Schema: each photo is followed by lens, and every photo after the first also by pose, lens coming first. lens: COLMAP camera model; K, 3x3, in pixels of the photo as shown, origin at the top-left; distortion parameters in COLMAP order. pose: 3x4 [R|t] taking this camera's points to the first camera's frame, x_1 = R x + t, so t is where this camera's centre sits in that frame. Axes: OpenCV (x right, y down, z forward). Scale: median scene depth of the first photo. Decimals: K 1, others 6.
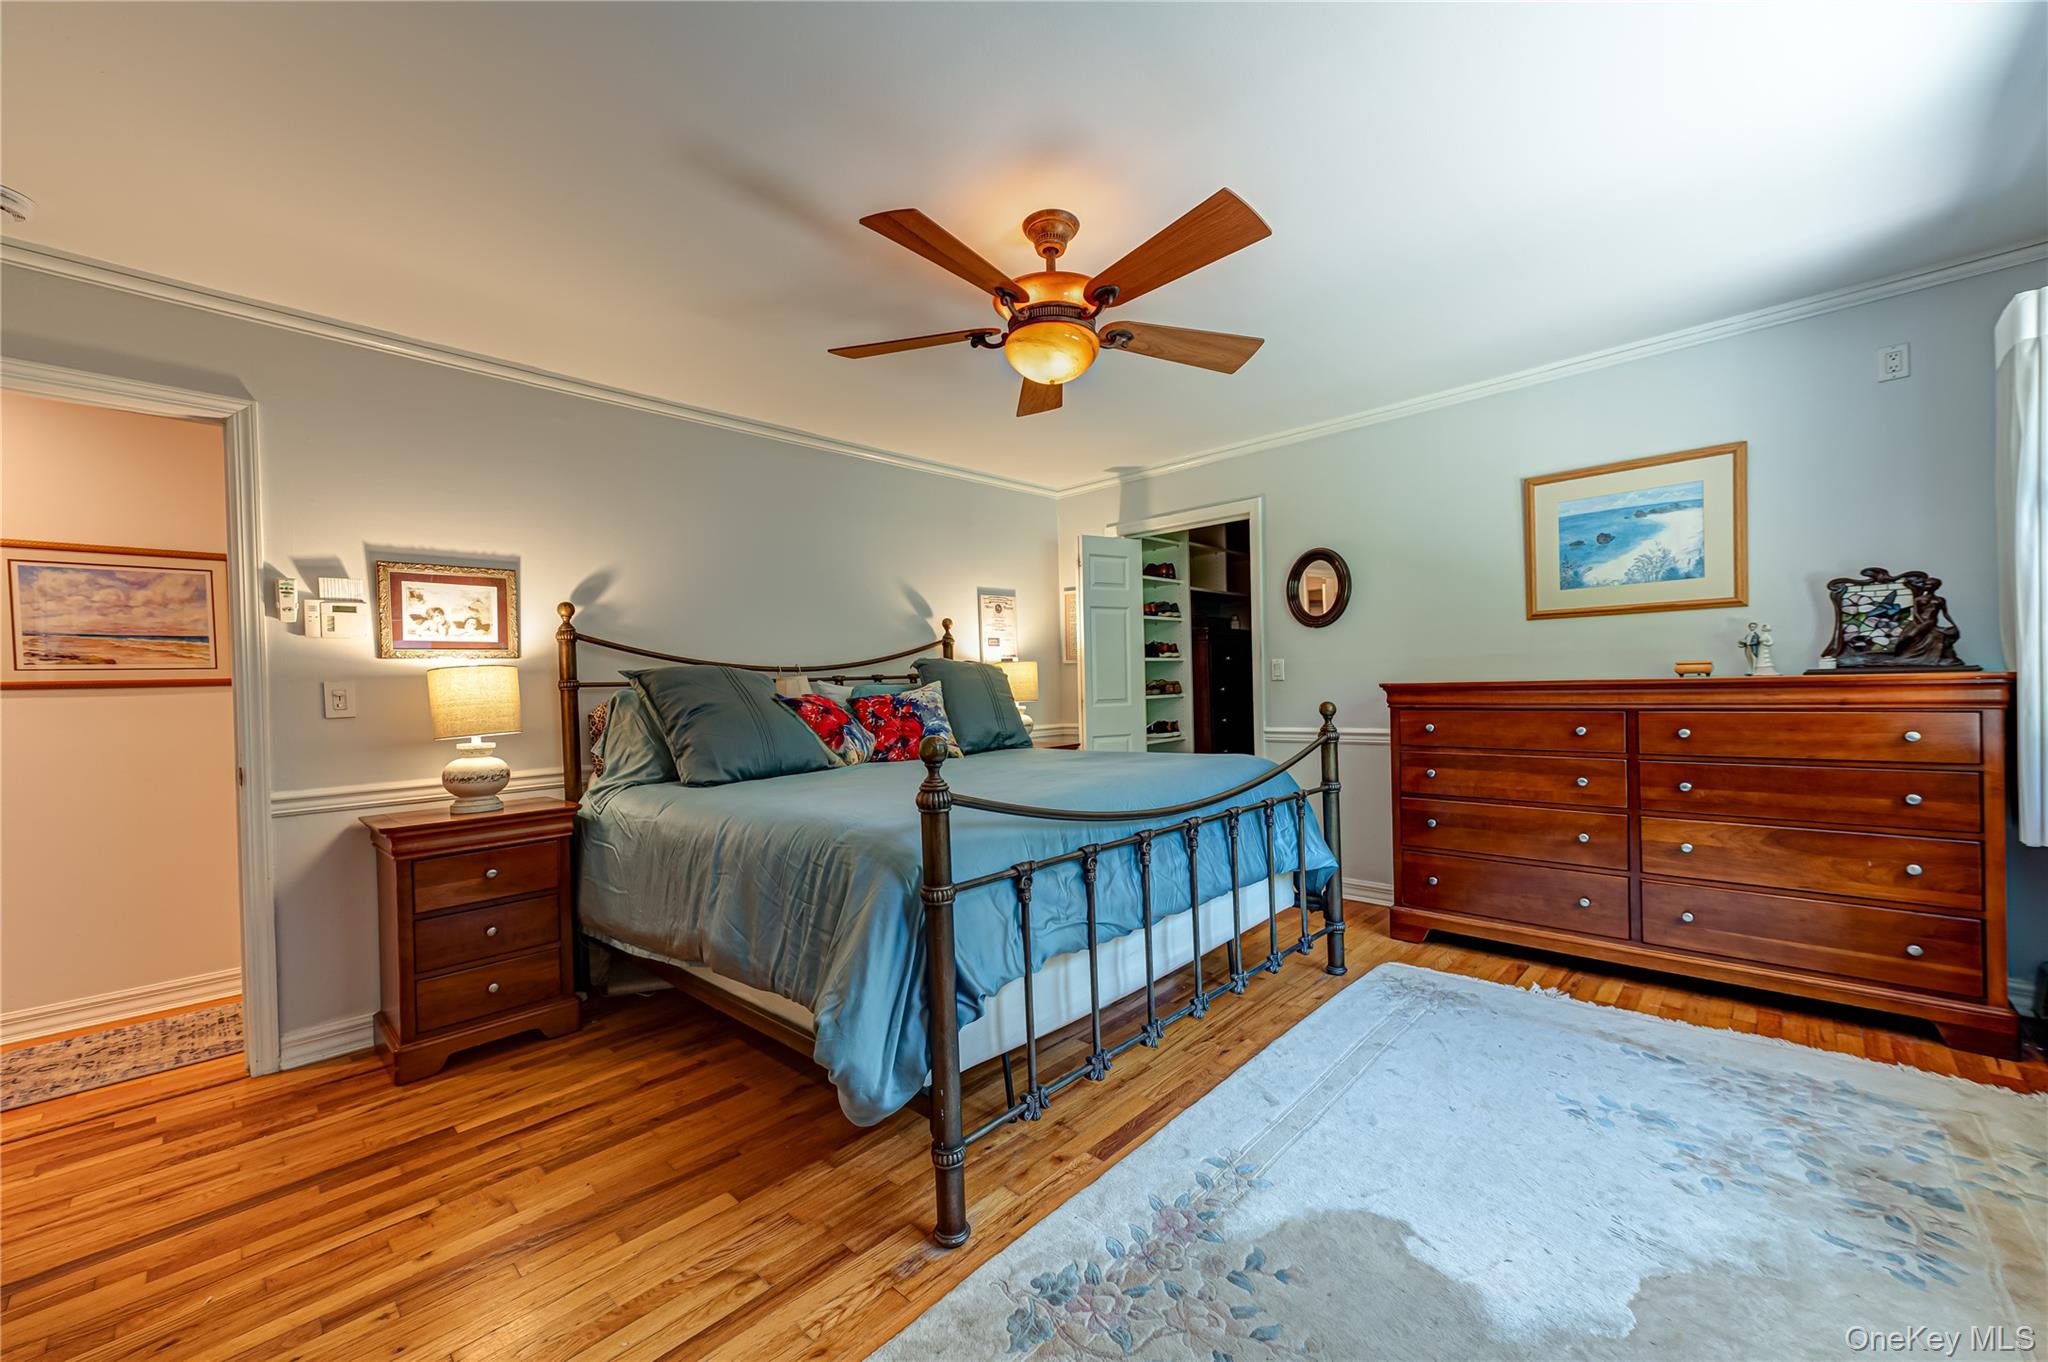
lens RADIAL K [[795.6, 0, 1021.9], [0, 795.6, 689.4], [0, 0, 1]] dist [0.015814, 0.000387]
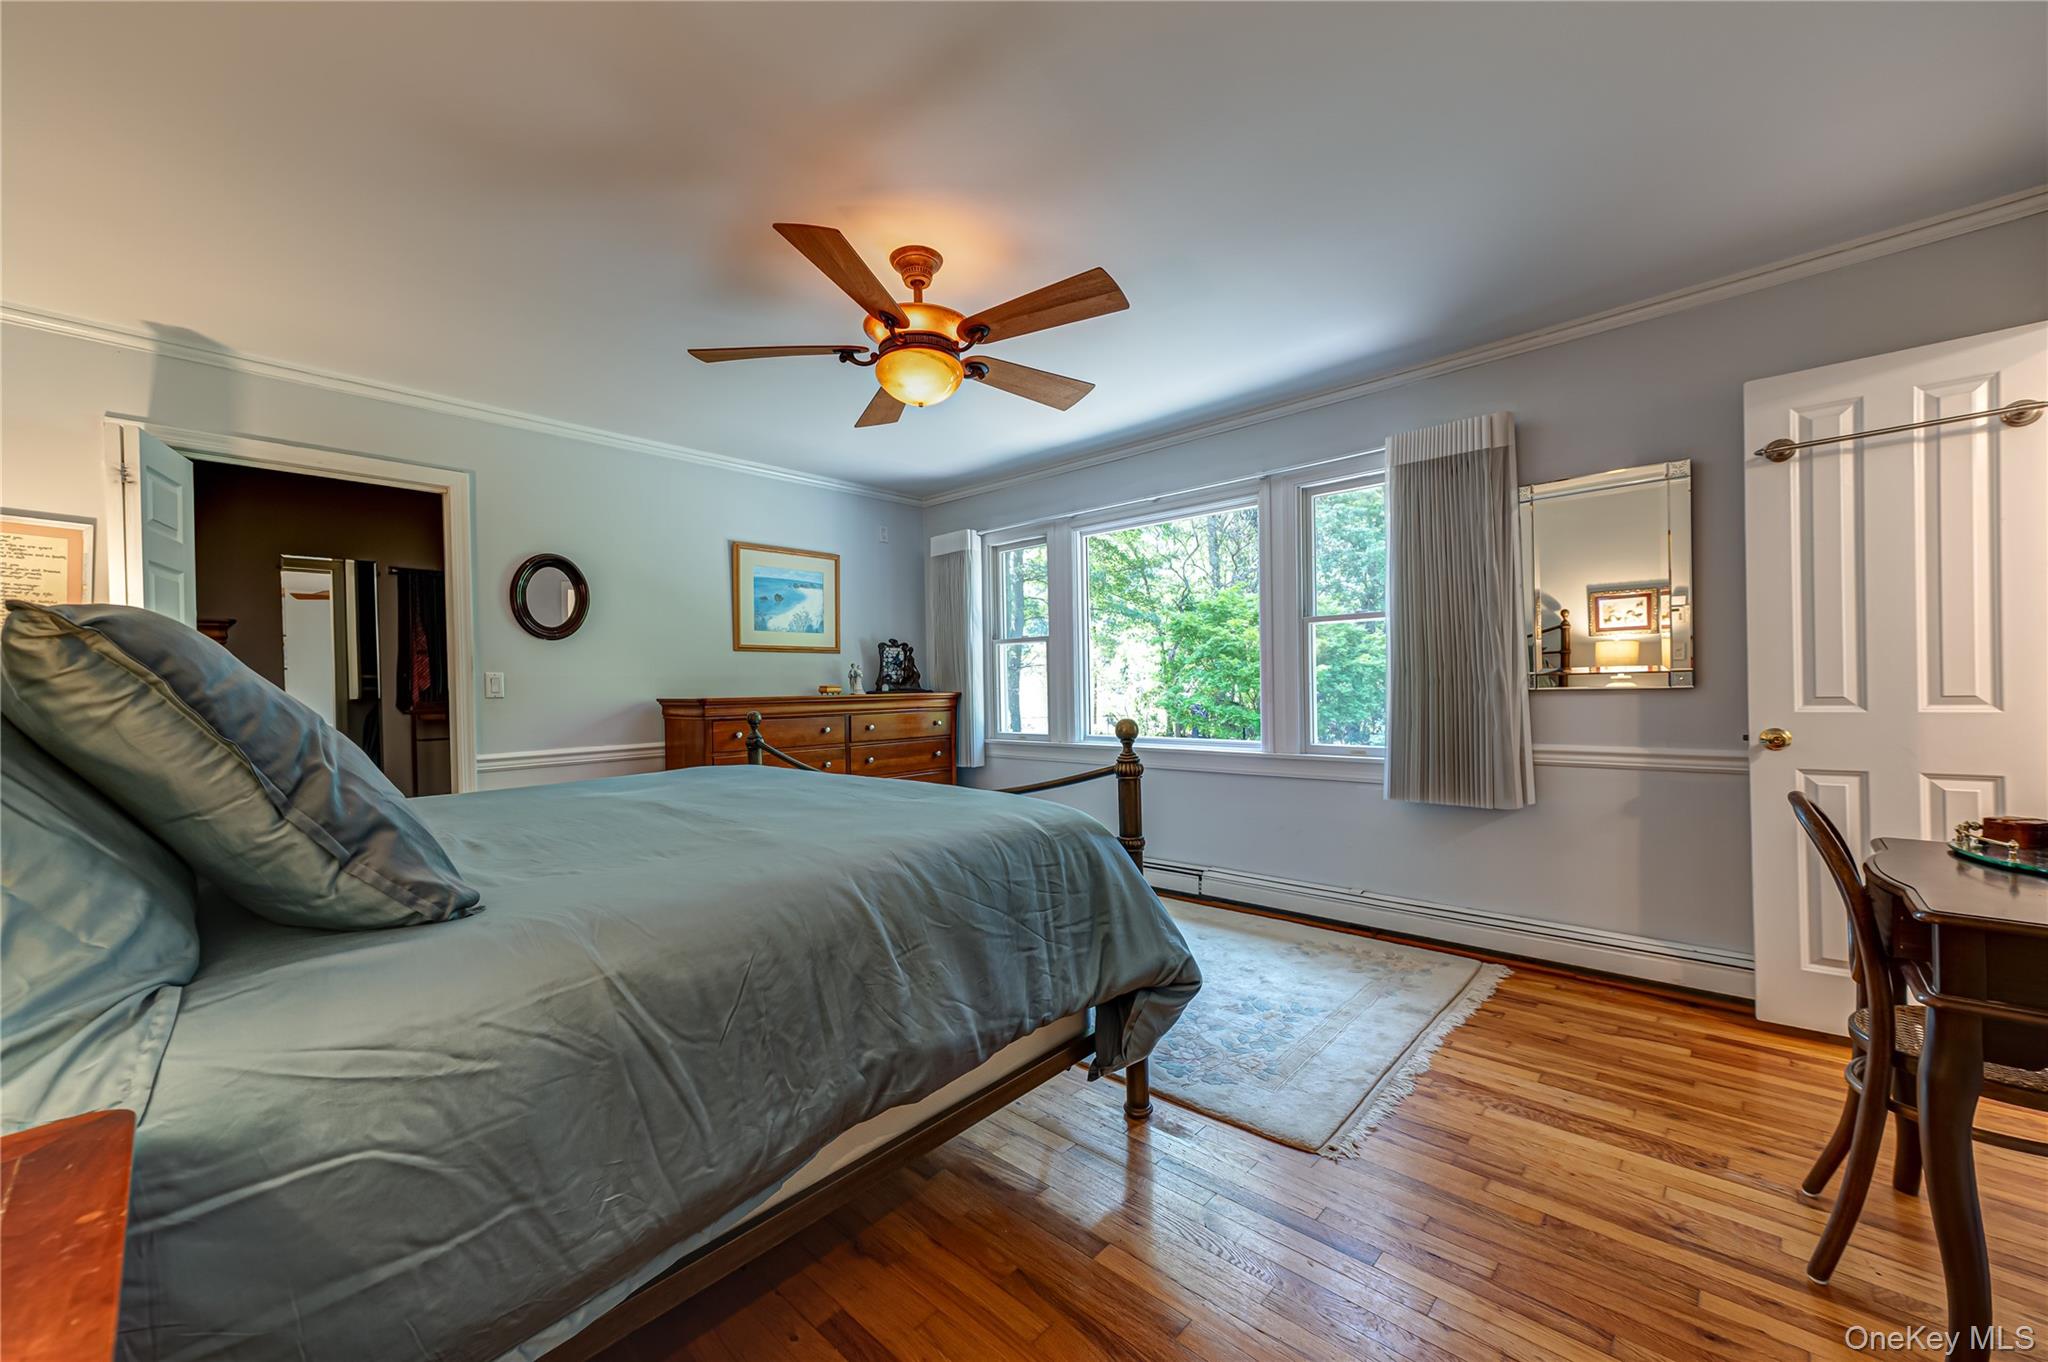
lens RADIAL K [[795.6, 0, 1021.9], [0, 795.6, 689.4], [0, 0, 1]] dist [0.015814, 0.000387]
pose [[-0.012294, 0.030361, 0.999463, -0.715908], [0.033541, 0.998989, -0.029934, 0.031511], [-0.999362, 0.033155, -0.013300, 0.620085]]
